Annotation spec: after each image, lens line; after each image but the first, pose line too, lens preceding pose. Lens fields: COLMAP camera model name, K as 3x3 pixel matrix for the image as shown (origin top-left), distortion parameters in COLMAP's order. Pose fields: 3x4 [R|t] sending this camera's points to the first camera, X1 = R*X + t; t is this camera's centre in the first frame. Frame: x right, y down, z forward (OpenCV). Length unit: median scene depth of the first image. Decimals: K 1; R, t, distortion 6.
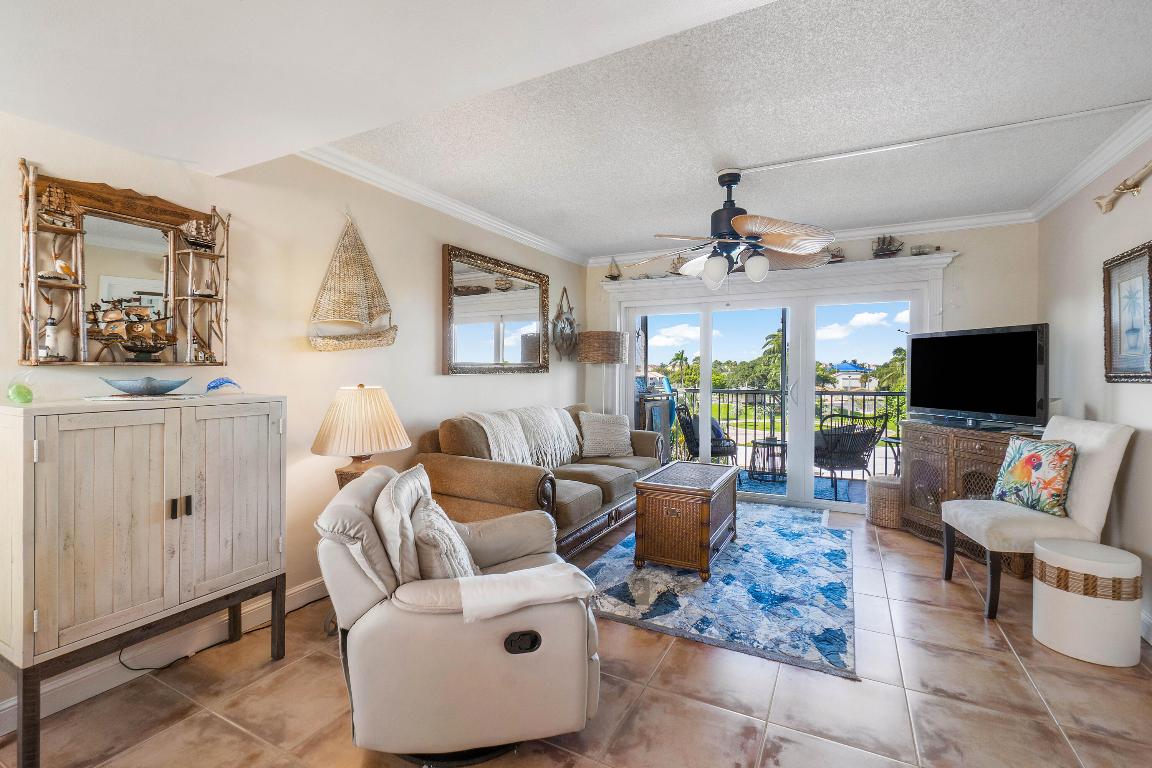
lens RADIAL K [[516.5, 0, 570.3], [0, 516.5, 375.2], [0, 0, 1]] dist [-0.005598, 0.001128]
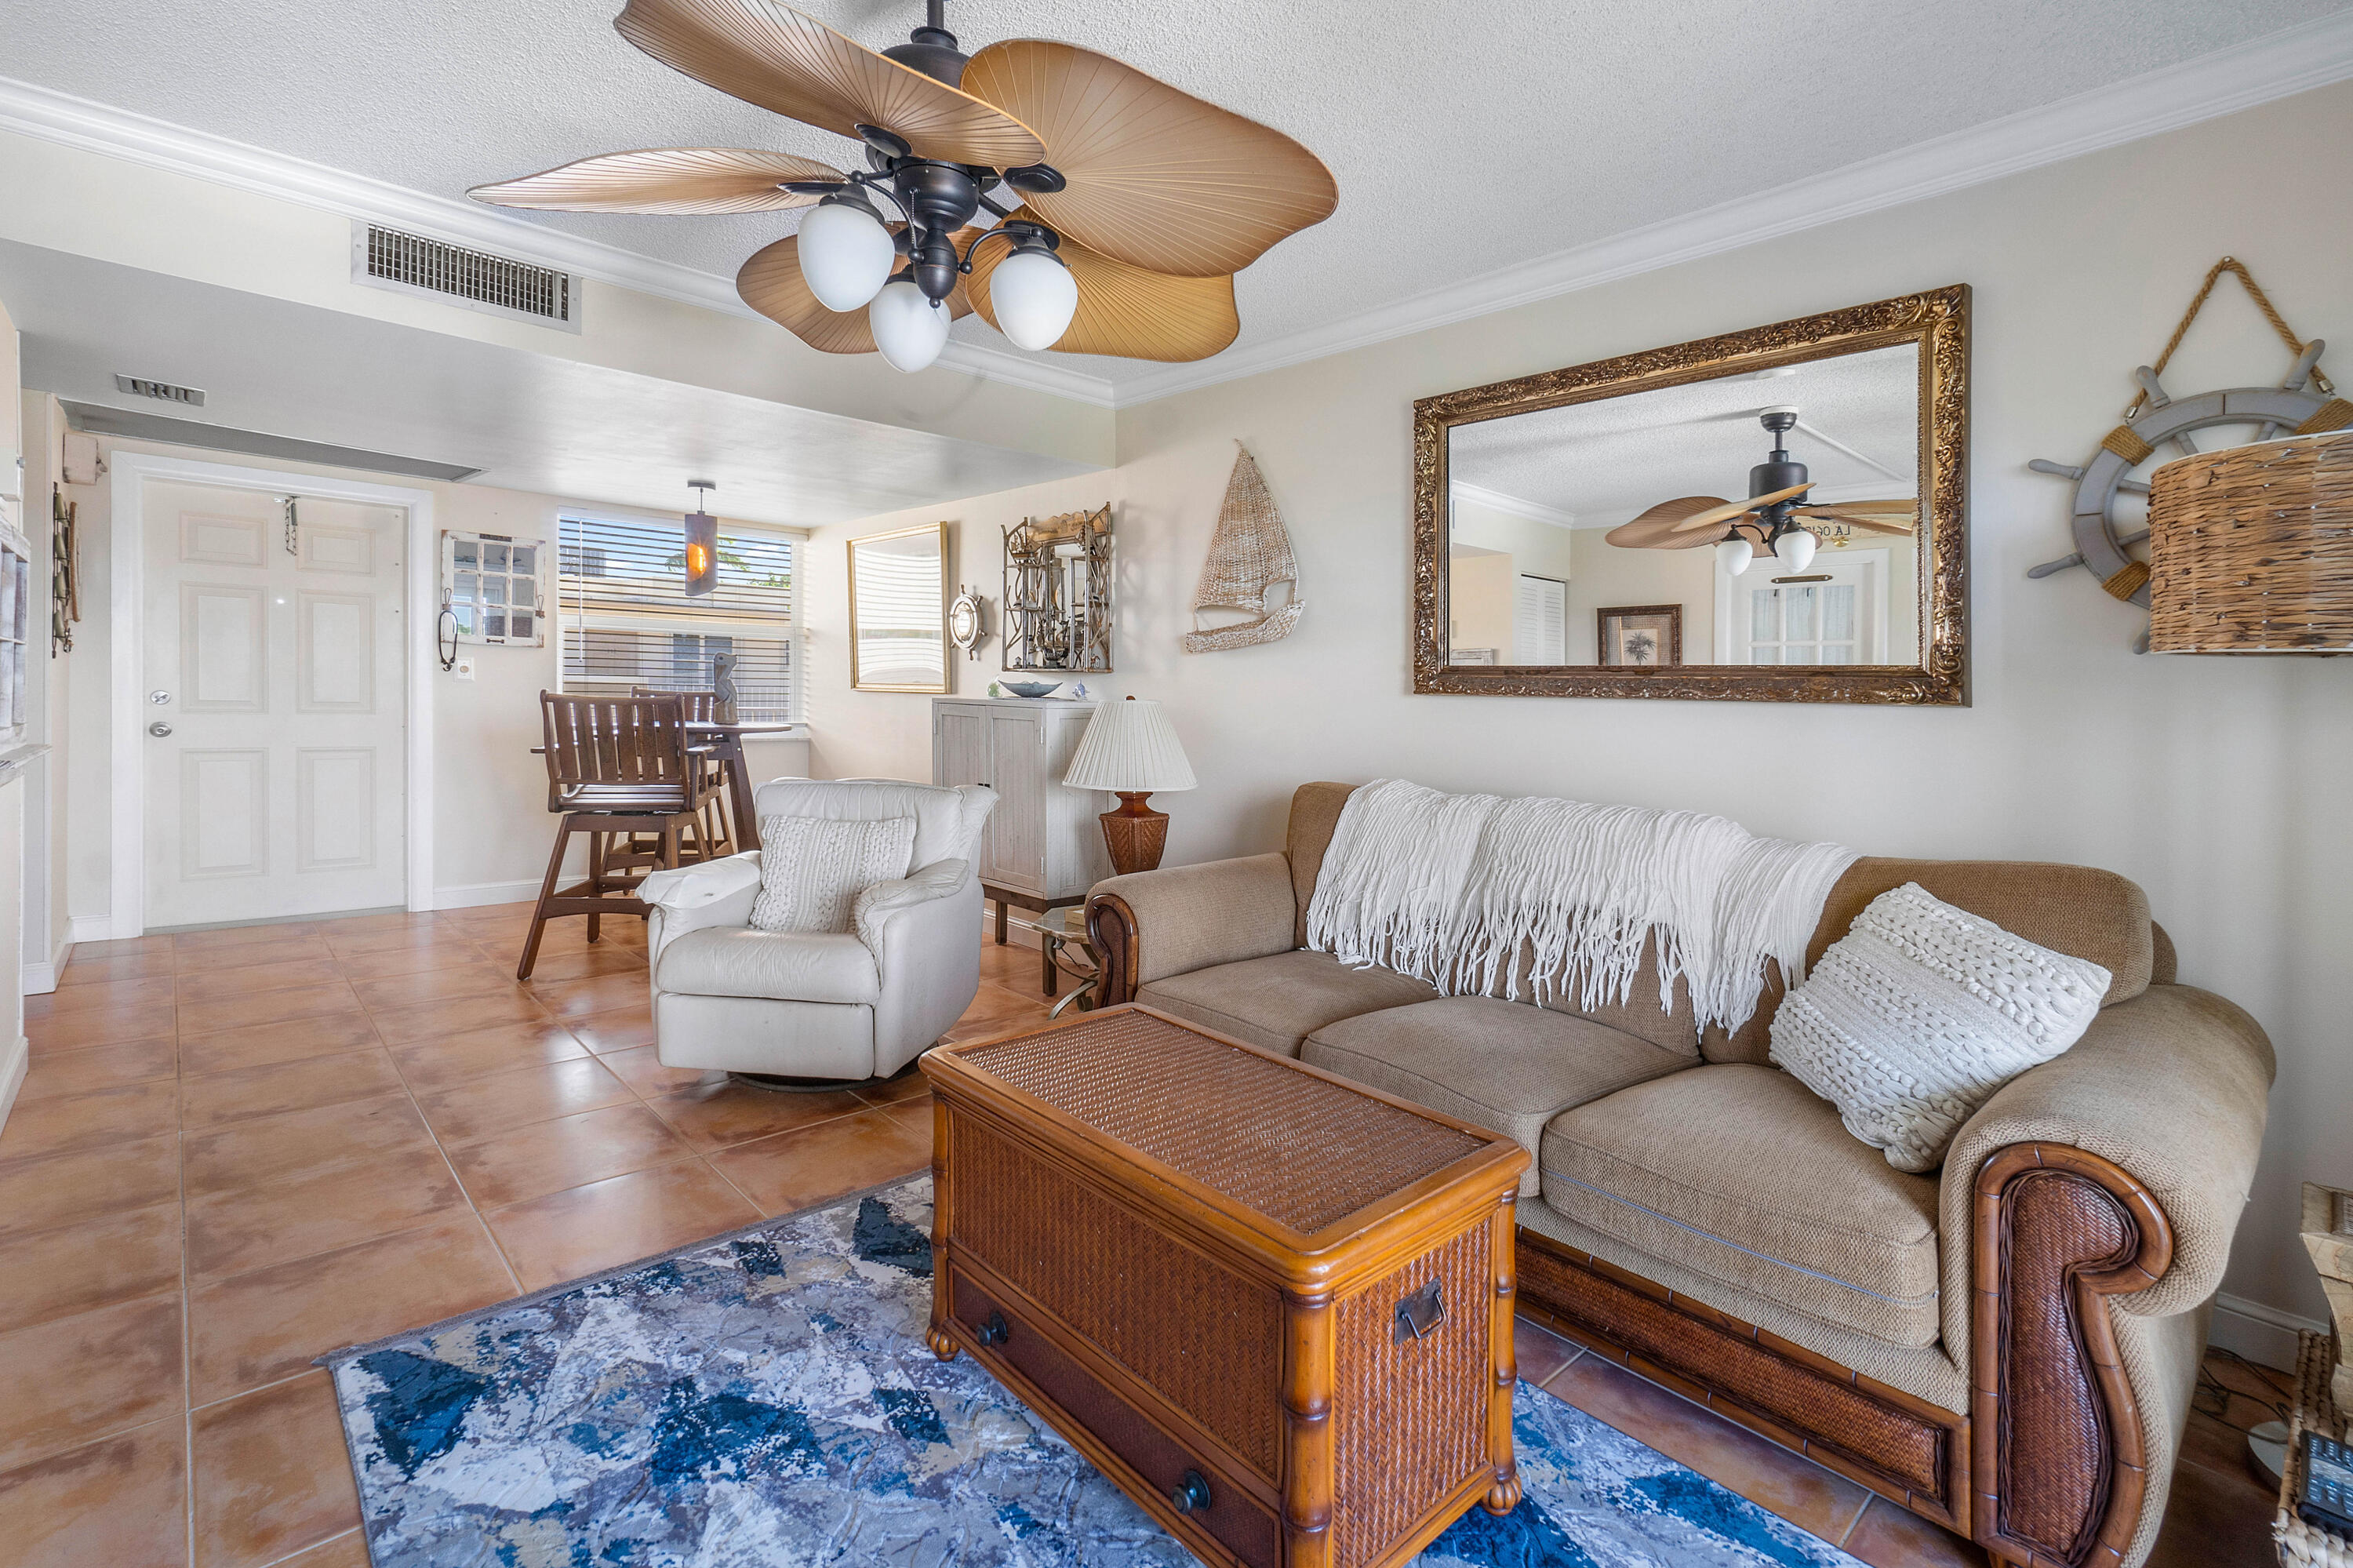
lens RADIAL K [[1055.1, 0, 1209.0], [0, 1055.1, 690.6], [0, 0, 1]] dist [-0.005598, 0.001128]
pose [[-0.306353, -0.011340, -0.951850, 0.935280], [-0.039563, 0.999217, 0.000829, 0.013253], [0.951095, 0.037913, -0.306562, 1.552579]]
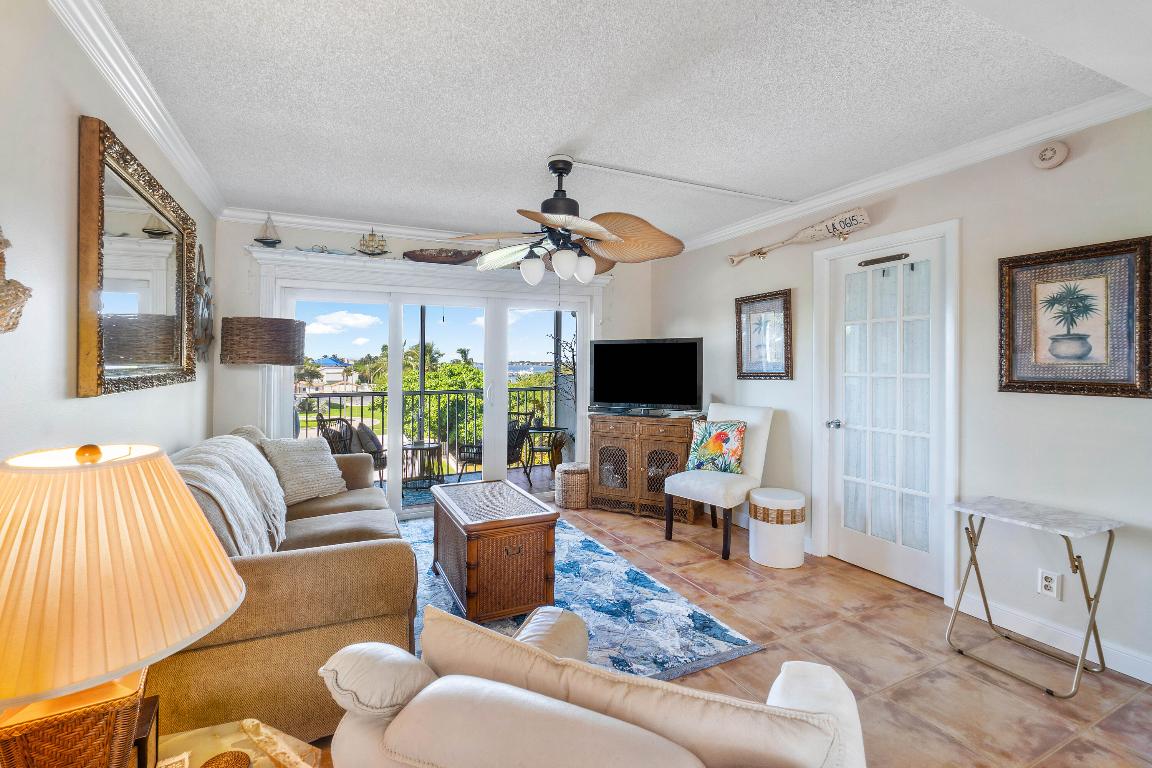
lens RADIAL K [[516.5, 0, 563.1], [0, 516.5, 363.9], [0, 0, 1]] dist [-0.005598, 0.001128]
pose [[0.599039, -0.004217, 0.800709, -0.499096], [0.013263, 0.999901, -0.004657, -0.031522], [-0.800610, 0.013410, 0.599036, 0.534481]]
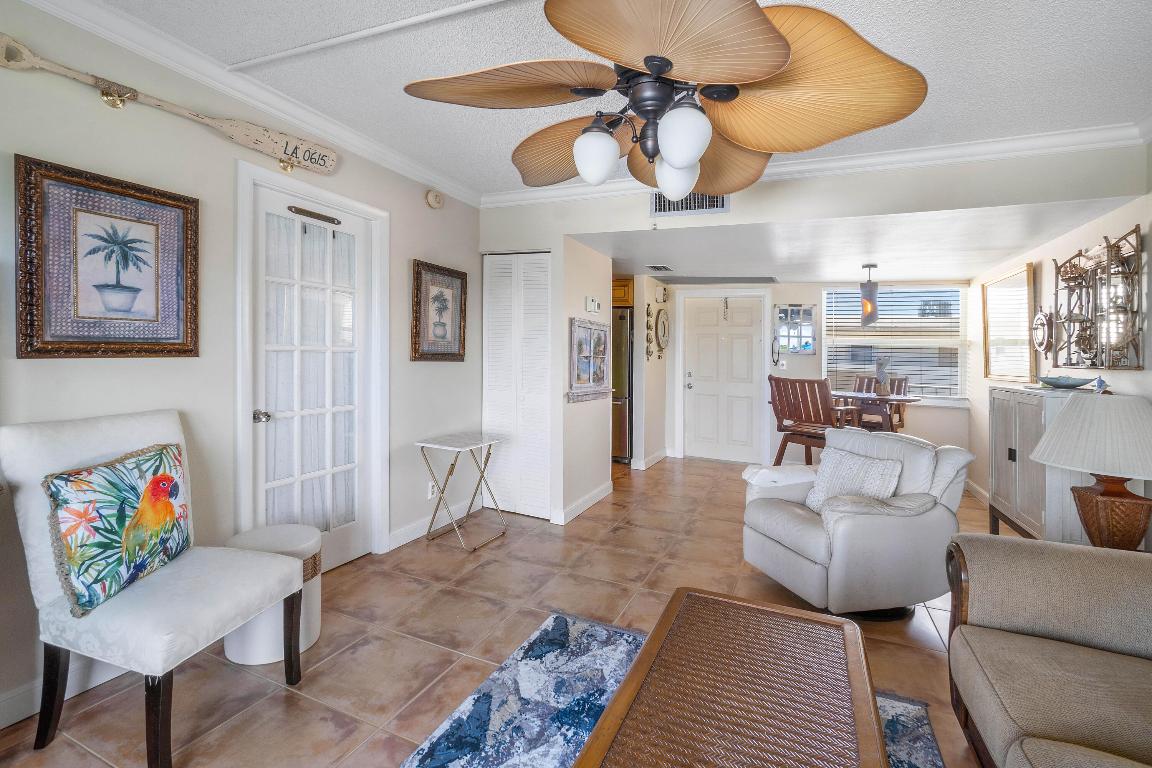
lens RADIAL K [[516.5, 0, 569.1], [0, 516.5, 334.4], [0, 0, 1]] dist [-0.005598, 0.001128]
pose [[-0.997033, -0.033137, -0.069474, 0.503584], [-0.031390, 0.999167, -0.026079, -0.015798], [0.070280, -0.023821, -0.997243, 1.780482]]
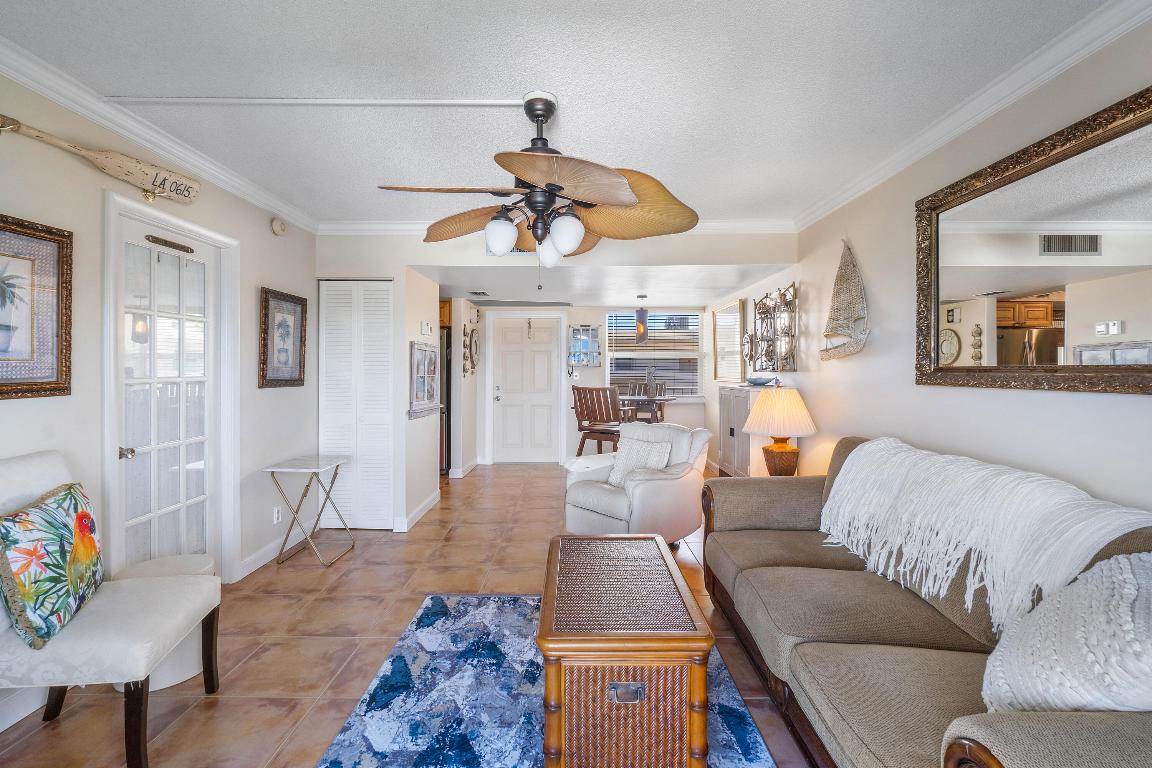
lens RADIAL K [[516.5, 0, 578.5], [0, 516.5, 367.1], [0, 0, 1]] dist [-0.005598, 0.001128]
pose [[-0.877918, 0.000386, -0.478811, 0.702008], [-0.001483, 0.999993, 0.003526, -0.028097], [0.478809, 0.003806, -0.877911, 1.961868]]
